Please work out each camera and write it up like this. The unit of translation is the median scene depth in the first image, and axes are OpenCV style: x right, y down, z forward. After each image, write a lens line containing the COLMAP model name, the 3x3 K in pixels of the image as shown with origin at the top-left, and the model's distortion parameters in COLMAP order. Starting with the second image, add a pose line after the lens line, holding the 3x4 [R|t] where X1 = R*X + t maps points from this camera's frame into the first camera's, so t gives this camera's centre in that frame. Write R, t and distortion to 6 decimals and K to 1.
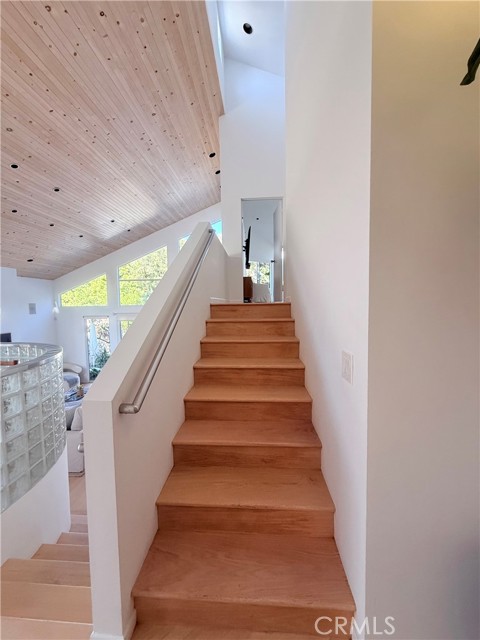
lens RADIAL K [[256.3, 0, 239.7], [0, 256.3, 319.4], [0, 0, 1]] dist [0.004051, 0.000049]
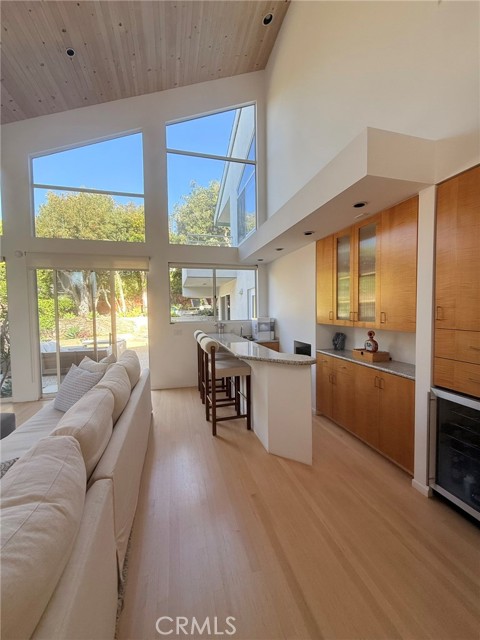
lens RADIAL K [[256.3, 0, 240.0], [0, 256.3, 317.8], [0, 0, 1]] dist [0.004051, 0.000049]
pose [[0.947496, -0.011189, 0.319573, -0.309653], [0.019556, 0.999545, -0.022983, 0.138050], [-0.319170, 0.028025, 0.947283, 0.505894]]
